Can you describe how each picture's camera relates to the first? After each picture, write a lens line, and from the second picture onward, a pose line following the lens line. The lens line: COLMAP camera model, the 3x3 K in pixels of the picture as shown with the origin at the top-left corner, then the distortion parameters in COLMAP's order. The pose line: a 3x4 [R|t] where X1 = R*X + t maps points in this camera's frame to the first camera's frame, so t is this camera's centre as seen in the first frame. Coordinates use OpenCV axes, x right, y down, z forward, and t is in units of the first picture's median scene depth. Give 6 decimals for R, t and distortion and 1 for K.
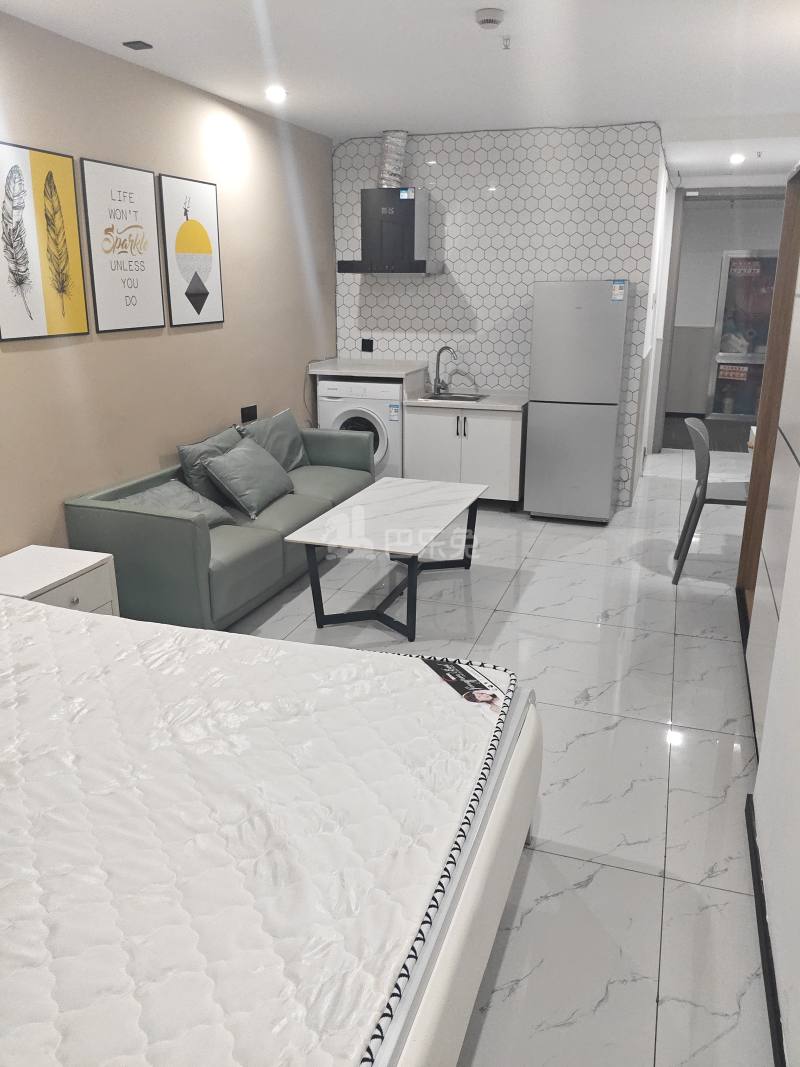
lens RADIAL K [[805.8, 0, 393.0], [0, 805.8, 503.3], [0, 0, 1]] dist [0.040491, -0.083645]
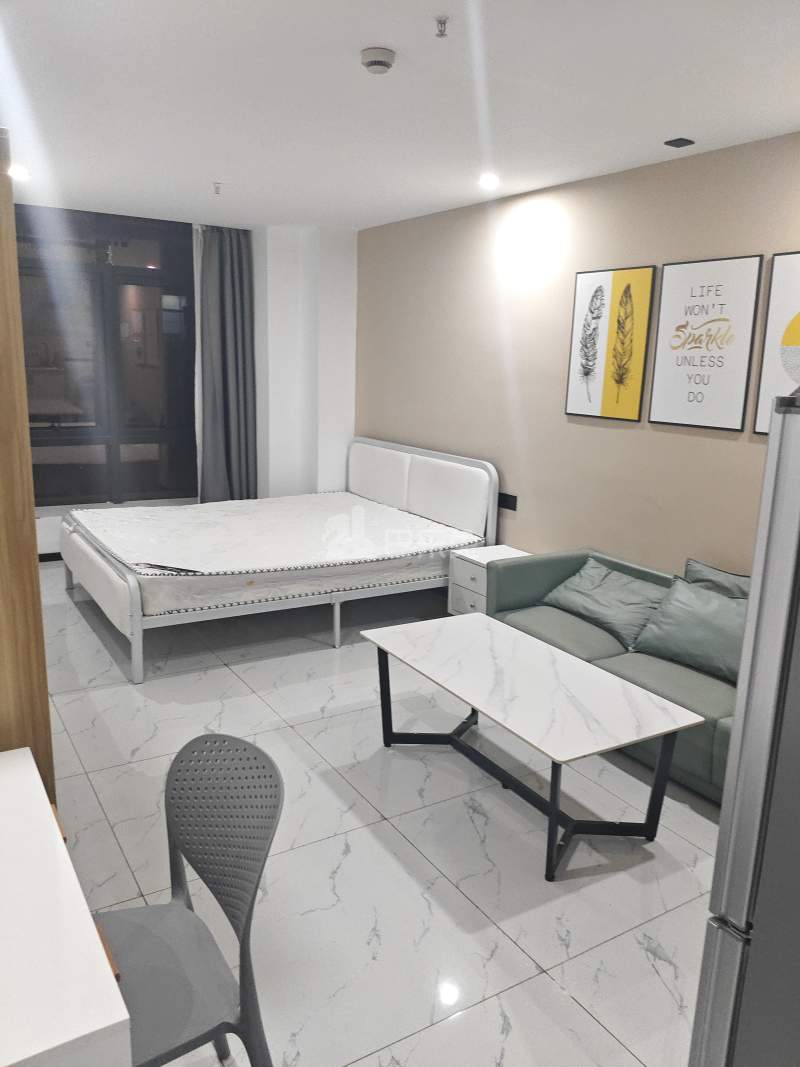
lens RADIAL K [[805.8, 0, 405.9], [0, 805.8, 526.7], [0, 0, 1]] dist [0.040491, -0.083645]
pose [[-0.611039, 0.144568, -0.778287, 0.734034], [-0.237099, 0.904621, 0.354183, -0.413761], [0.755258, 0.400951, -0.518482, 1.455153]]
